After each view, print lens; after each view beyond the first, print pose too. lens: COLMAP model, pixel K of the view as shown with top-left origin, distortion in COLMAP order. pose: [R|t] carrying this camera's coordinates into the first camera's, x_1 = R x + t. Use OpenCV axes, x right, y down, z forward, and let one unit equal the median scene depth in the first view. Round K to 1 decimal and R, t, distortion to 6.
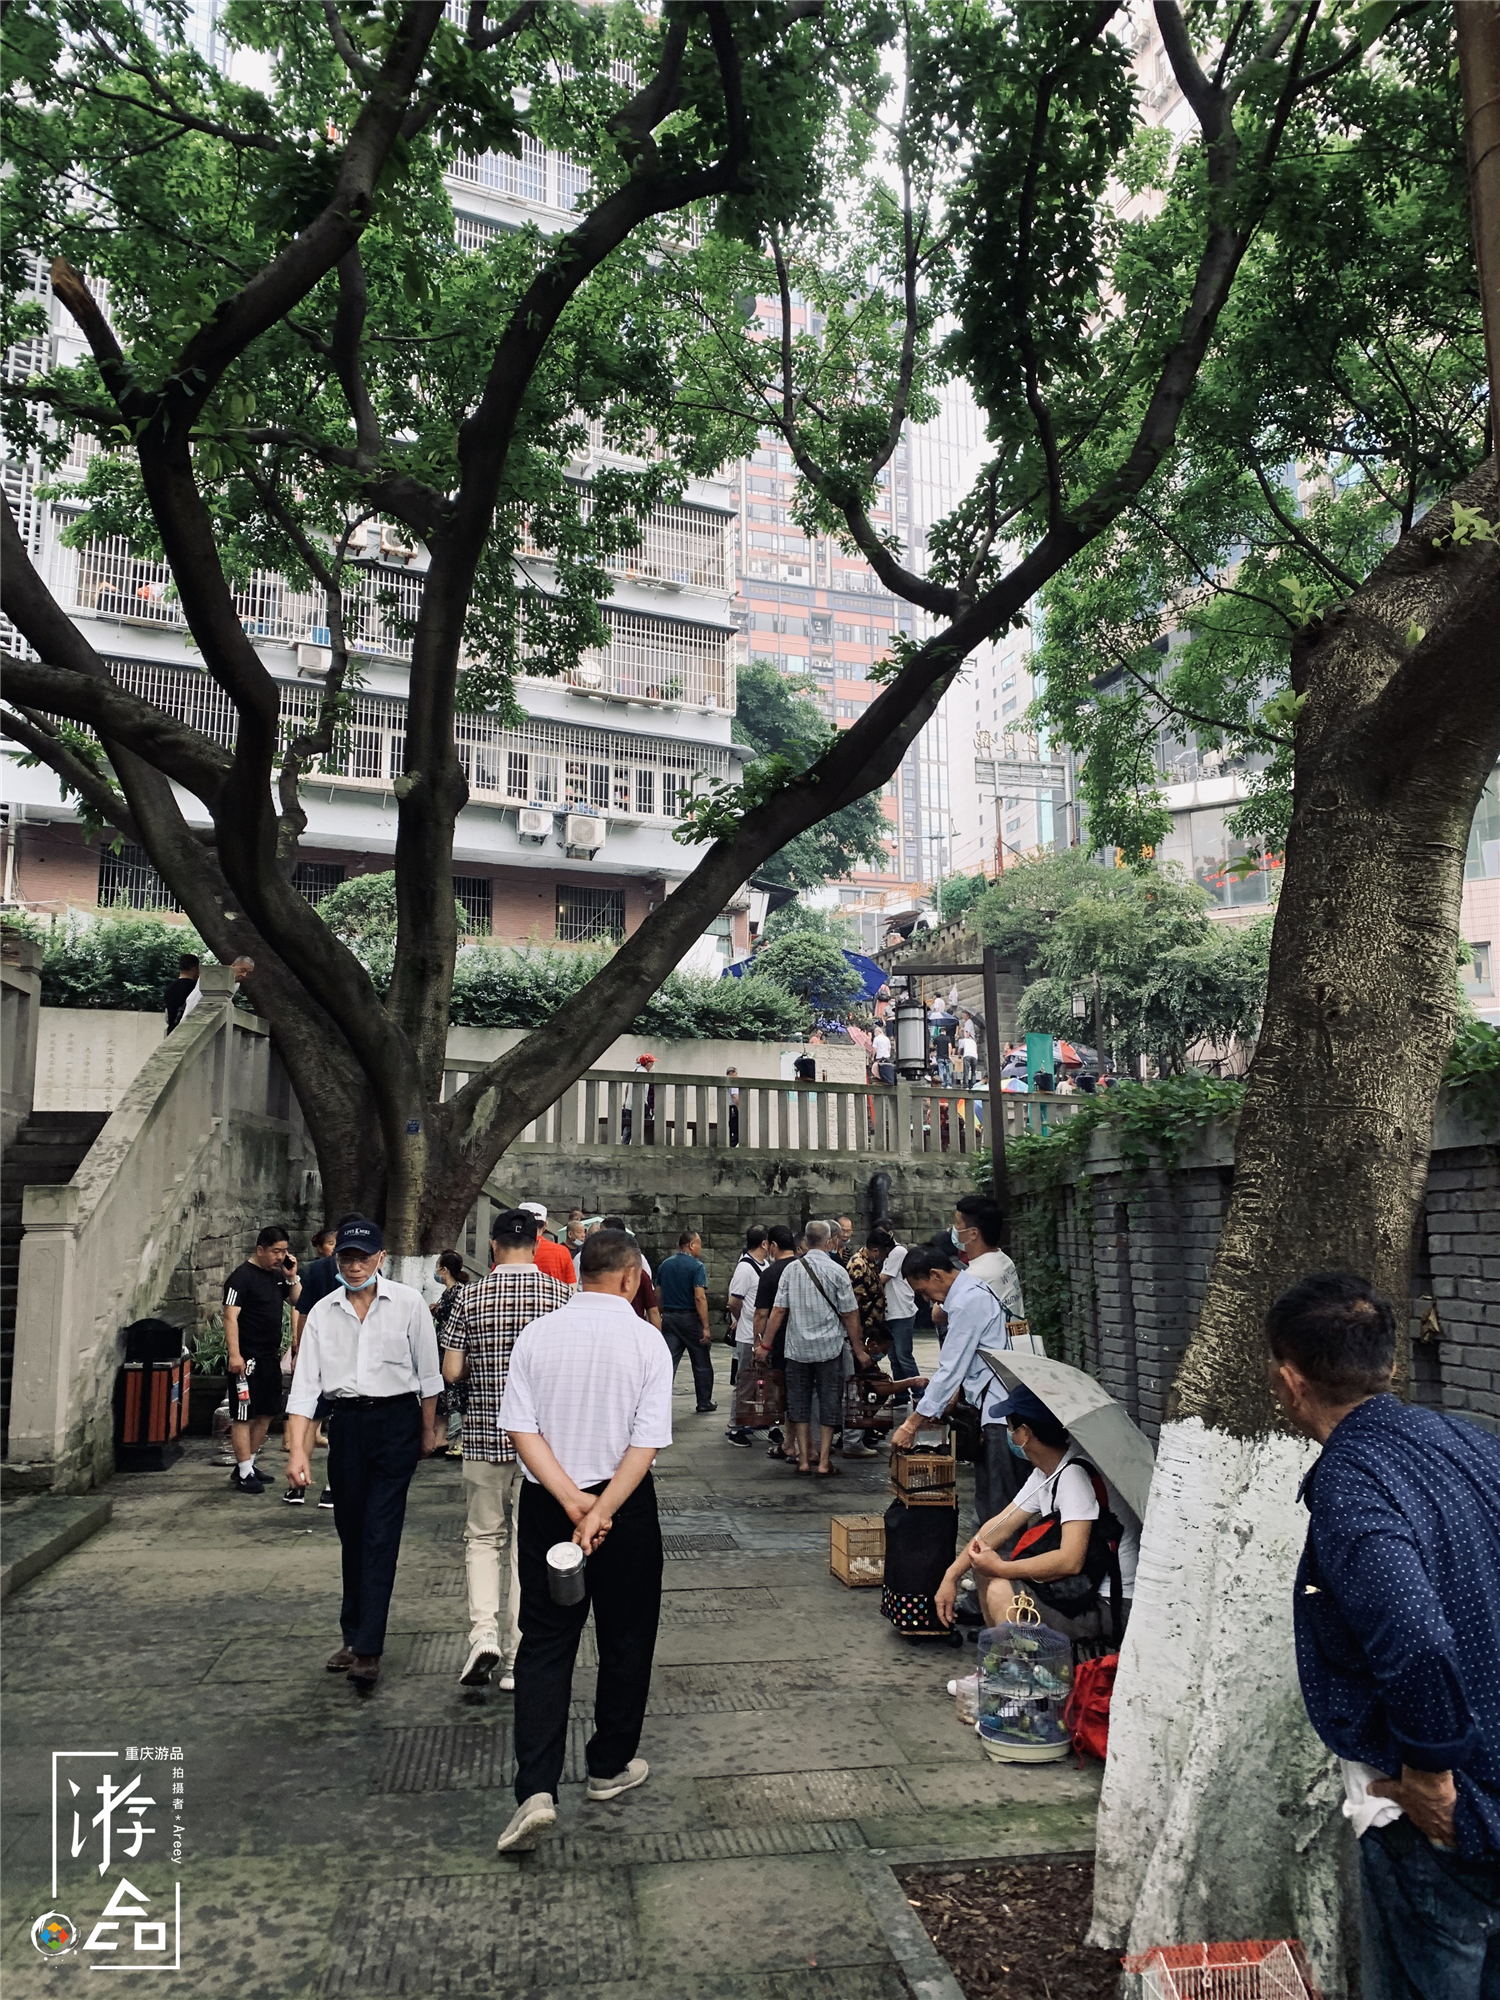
lens RADIAL K [[1509.0, 0, 748.4], [0, 1509.0, 998.8], [0, 0, 1]] dist [0.002576, 0.001530]
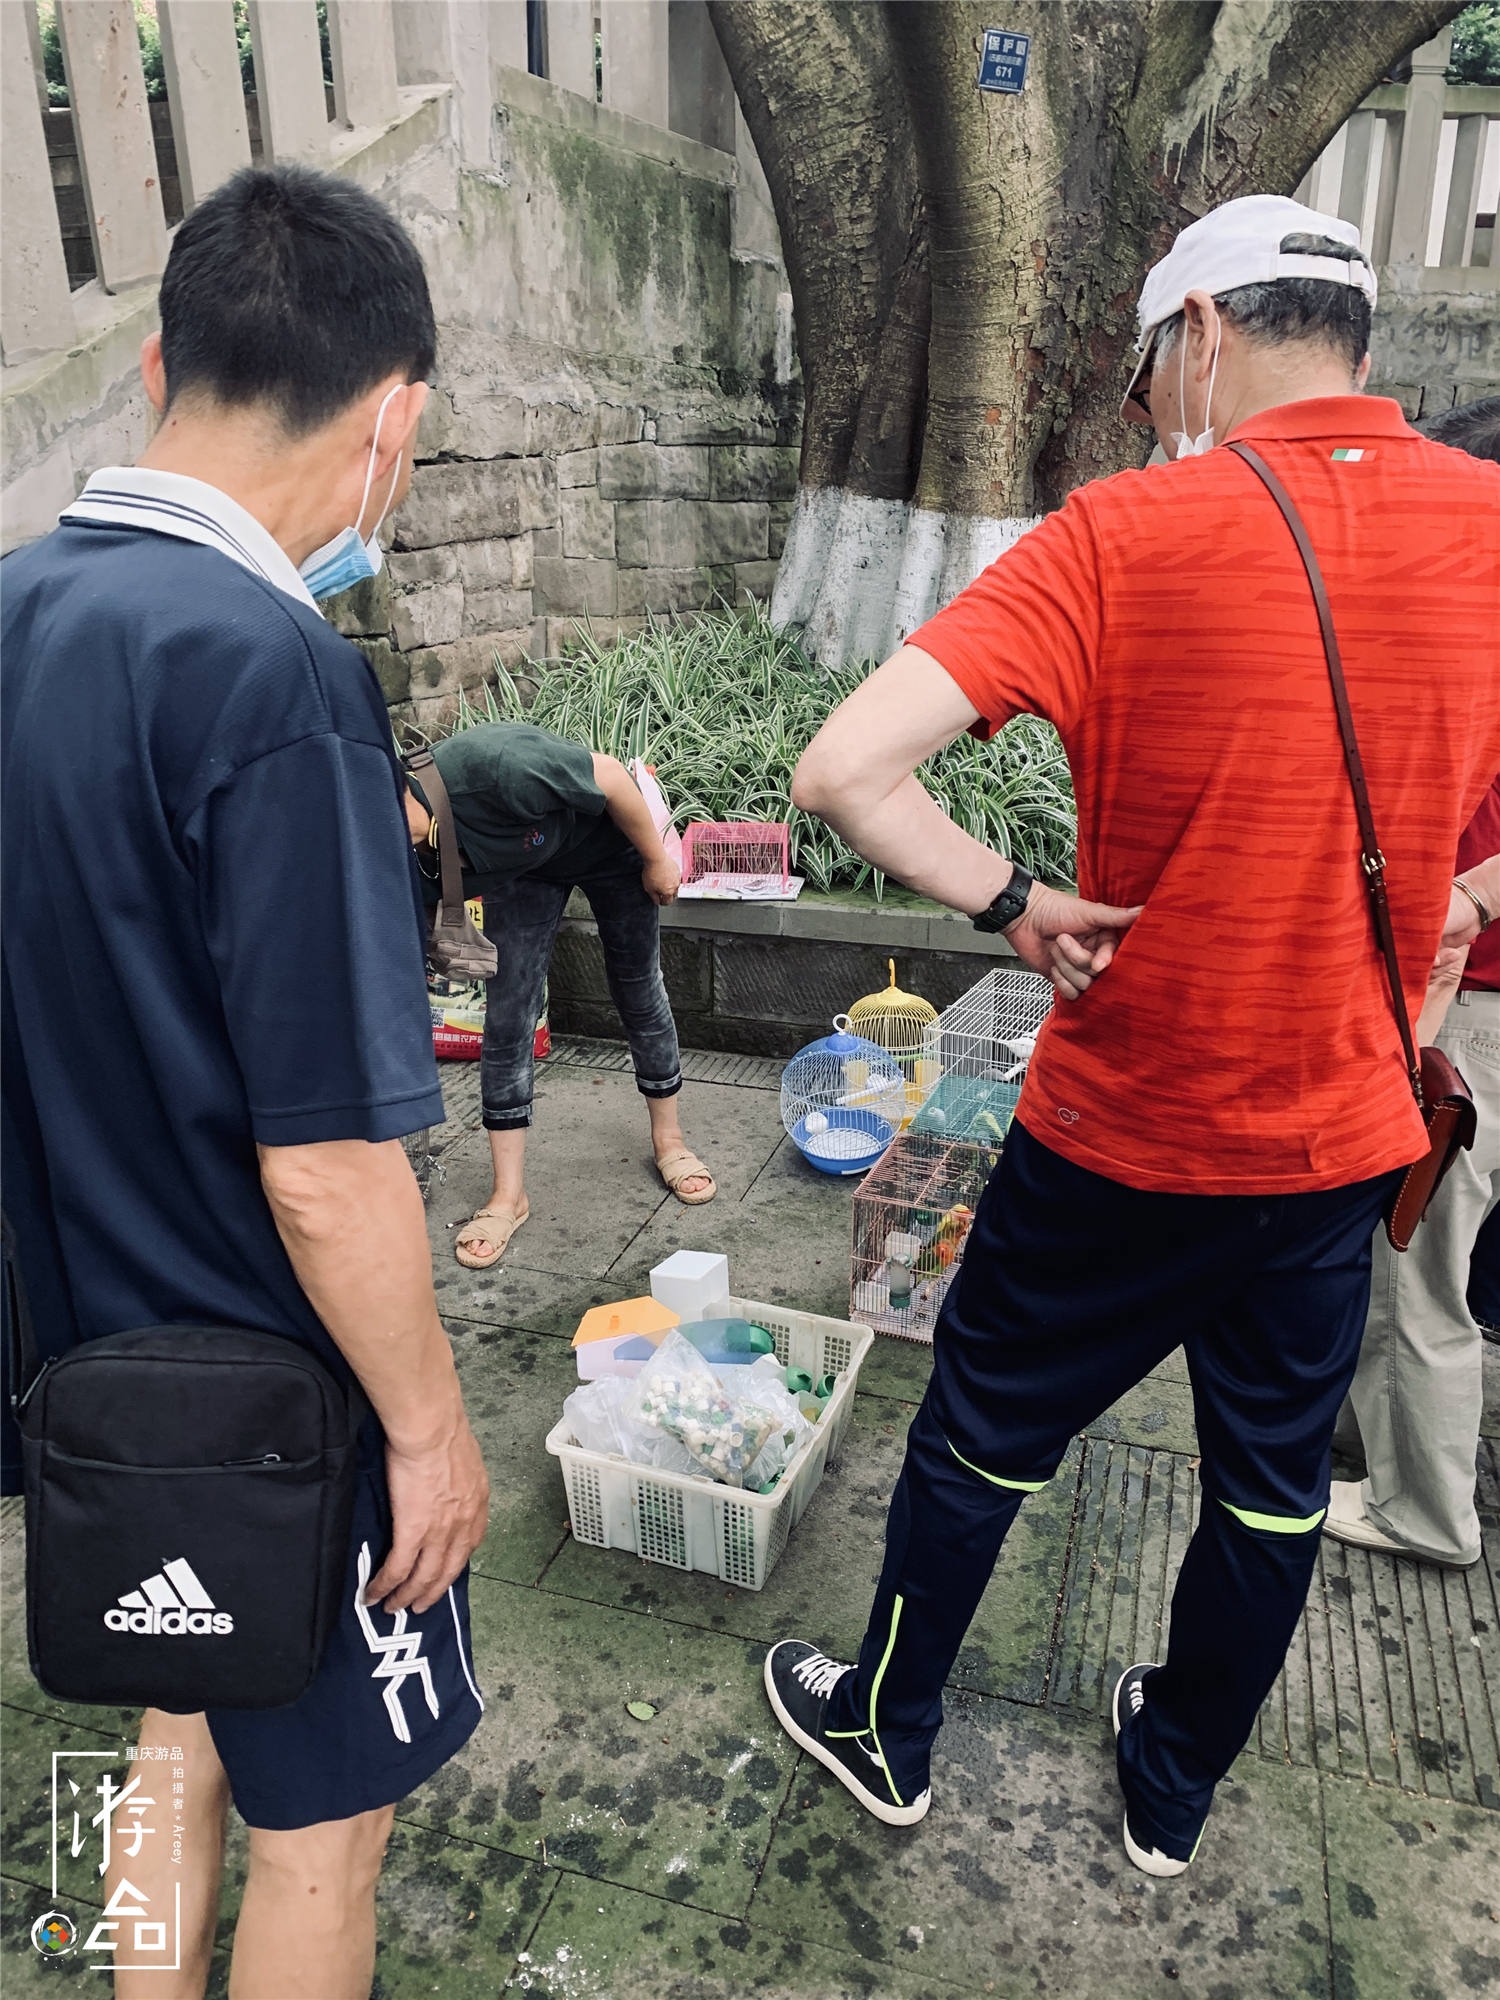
lens RADIAL K [[1509.0, 0, 750.9], [0, 1509.0, 1000.4], [0, 0, 1]] dist [0.002576, 0.001530]
pose [[0.897802, 0.141698, -0.416980, -0.110656], [0.071233, 0.887633, 0.455009, 0.104310], [0.434600, -0.438211, 0.786825, 0.630012]]
